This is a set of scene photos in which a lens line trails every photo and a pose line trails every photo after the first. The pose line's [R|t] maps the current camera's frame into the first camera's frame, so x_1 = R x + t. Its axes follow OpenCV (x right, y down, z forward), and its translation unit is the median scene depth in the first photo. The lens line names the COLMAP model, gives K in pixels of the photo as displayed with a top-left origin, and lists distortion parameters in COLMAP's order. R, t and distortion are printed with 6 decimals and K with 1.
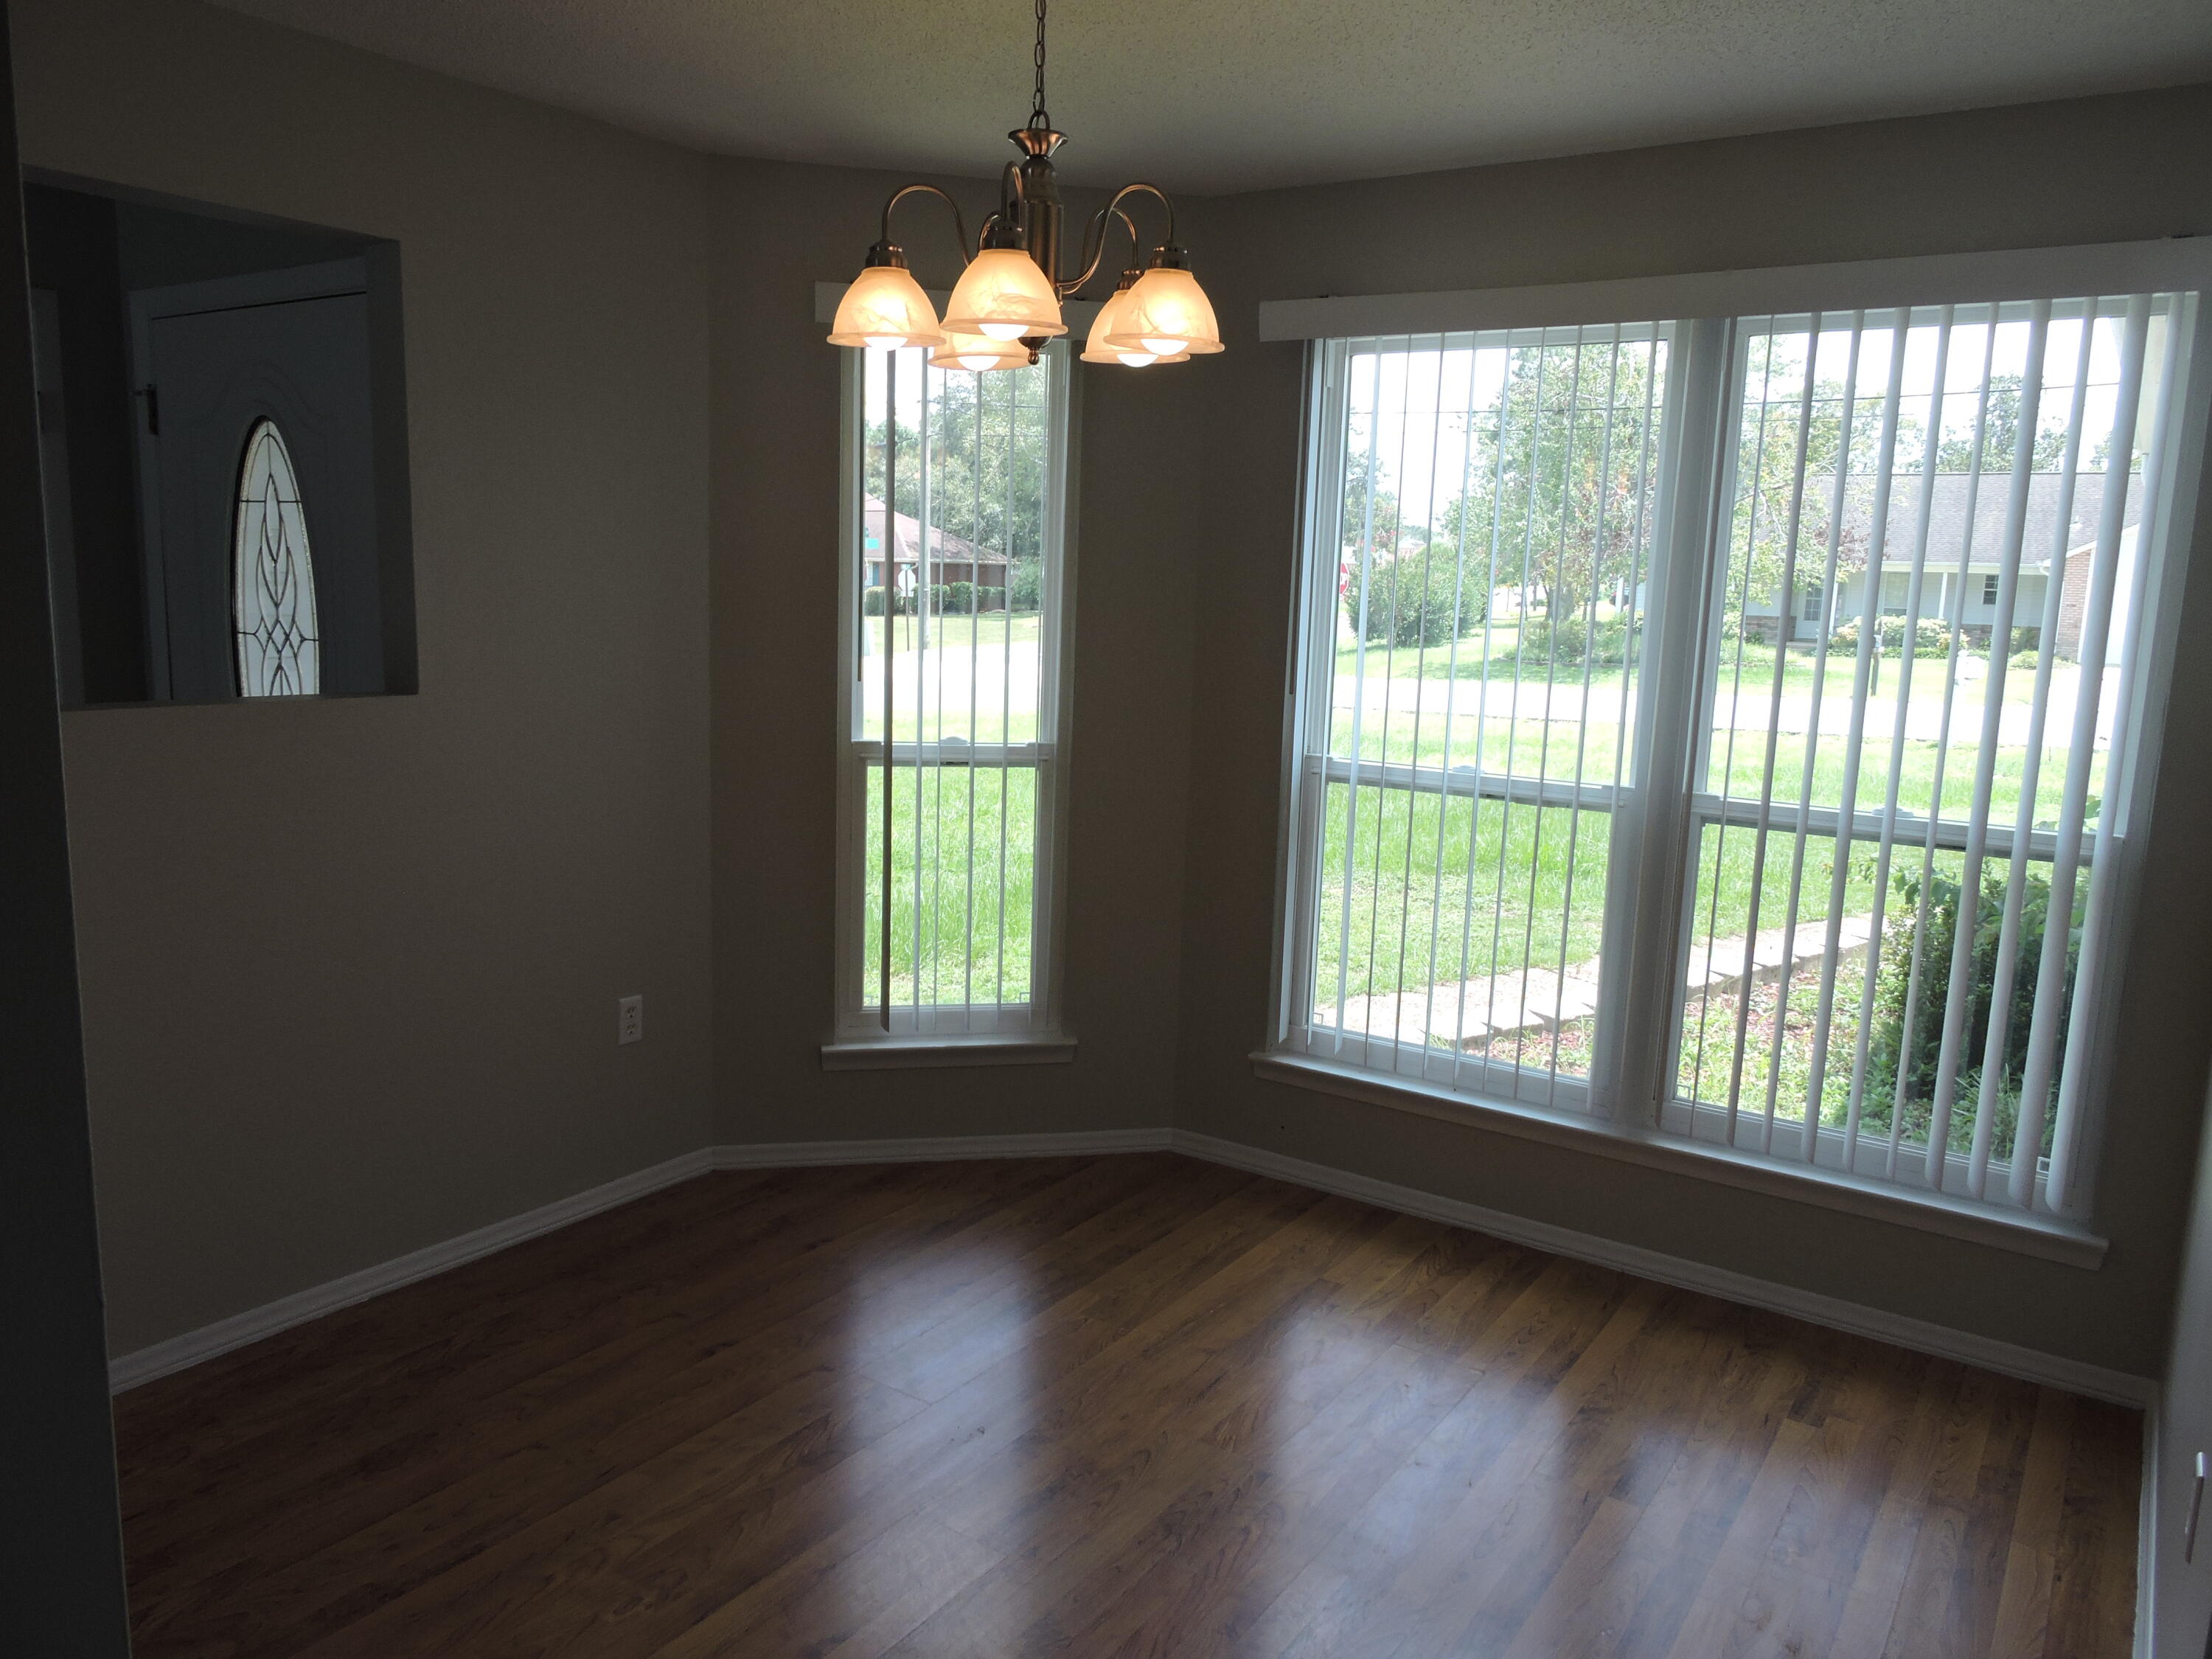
lens RADIAL K [[1594.0, 0, 1106.0], [0, 1594.0, 829.5], [0, 0, 1]] dist [-0.001064, 0.000414]
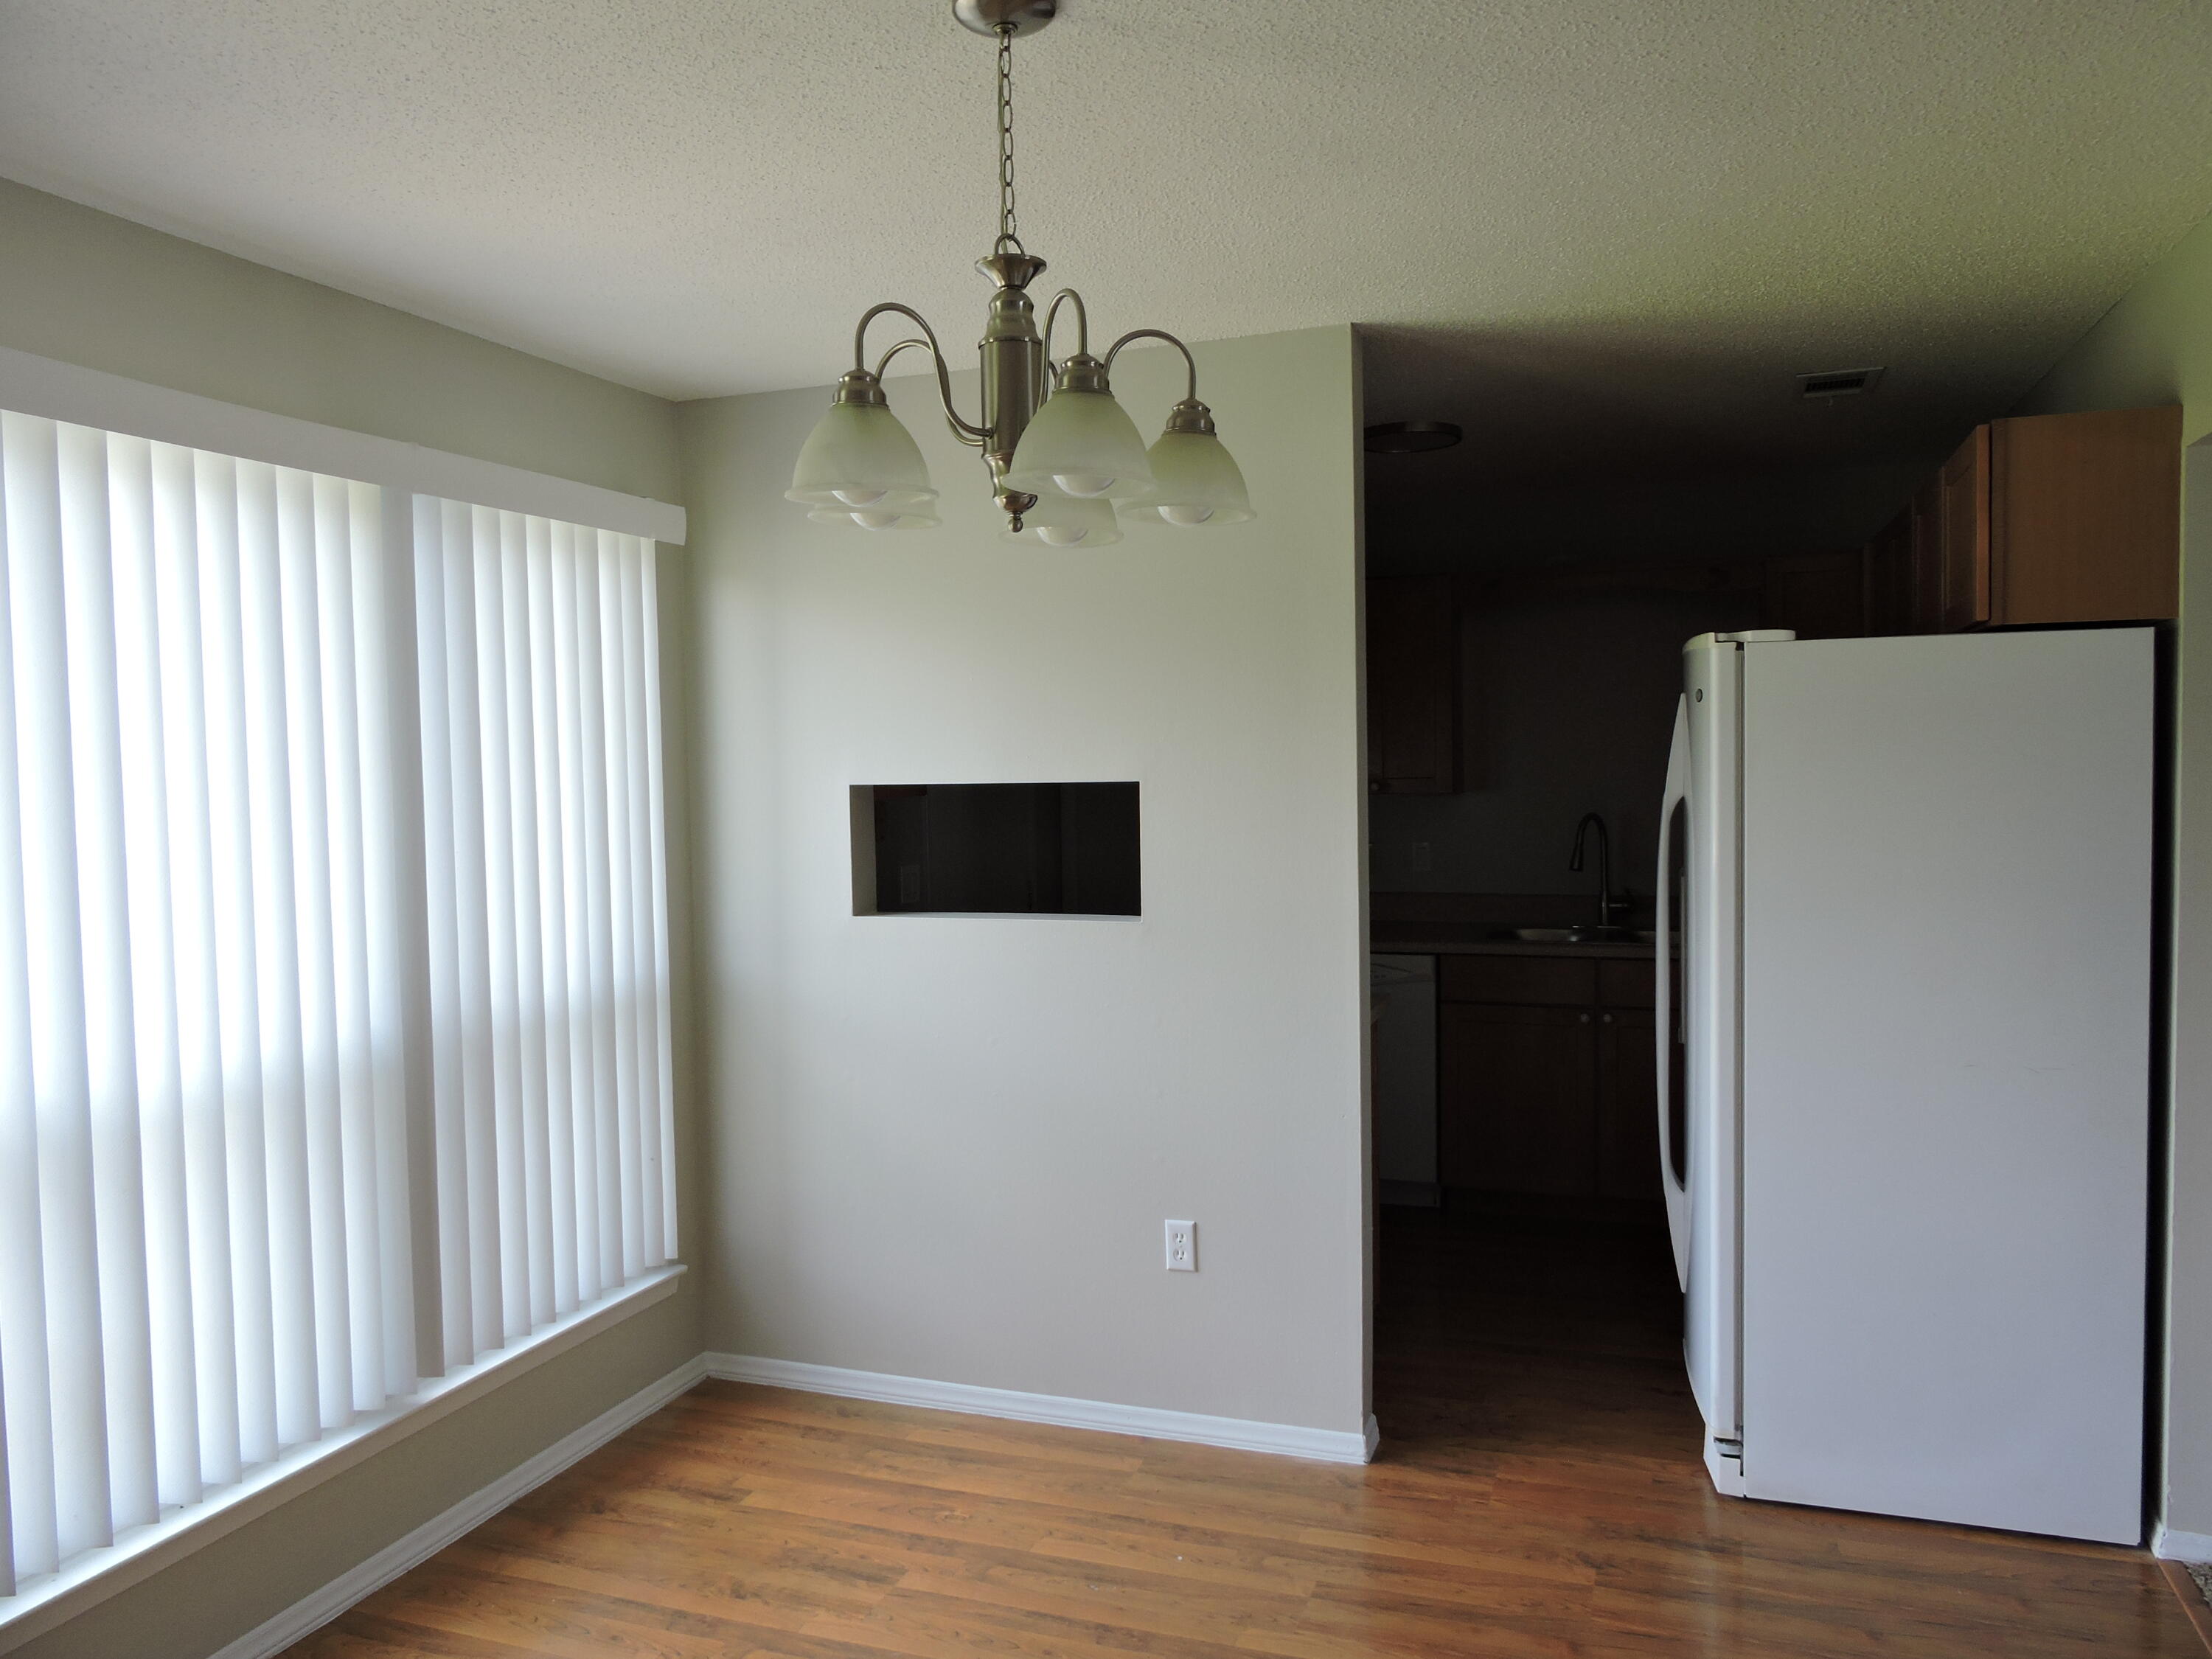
lens RADIAL K [[1594.0, 0, 1106.0], [0, 1594.0, 829.5], [0, 0, 1]] dist [-0.001064, 0.000414]
pose [[-0.241189, -0.082957, 0.966926, -0.627525], [0.157396, 0.979805, 0.123323, -0.175593], [-0.957629, 0.181935, -0.223261, 0.859954]]
